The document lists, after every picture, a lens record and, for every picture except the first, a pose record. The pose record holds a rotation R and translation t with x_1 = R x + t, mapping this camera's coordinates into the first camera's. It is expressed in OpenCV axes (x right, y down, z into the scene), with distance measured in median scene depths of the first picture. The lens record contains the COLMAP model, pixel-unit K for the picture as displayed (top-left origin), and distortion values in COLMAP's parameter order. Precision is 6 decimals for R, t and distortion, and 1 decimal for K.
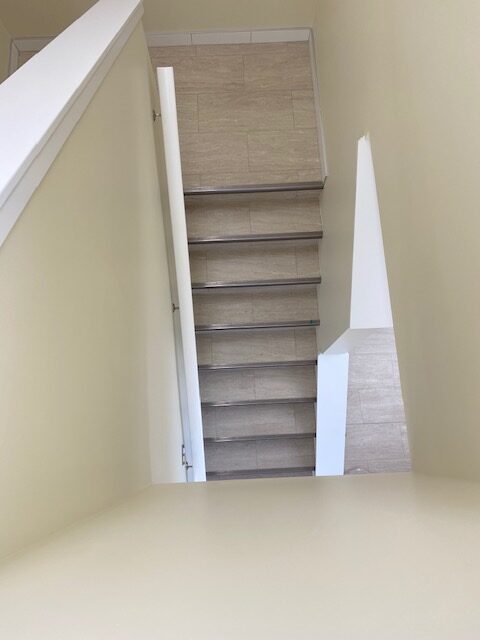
lens RADIAL K [[487.9, 0, 239.4], [0, 487.9, 320.1], [0, 0, 1]] dist [-0.001646, -0.020769]
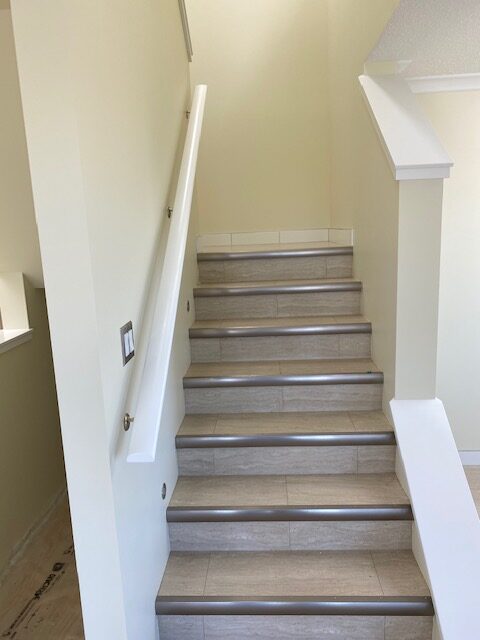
lens RADIAL K [[487.9, 0, 239.8], [0, 487.9, 318.9], [0, 0, 1]] dist [-0.001646, -0.020769]
pose [[0.993792, -0.028270, -0.107602, 0.044882], [-0.086045, 0.417789, -0.904460, 0.566254], [0.070524, 0.908104, 0.412763, 0.616967]]
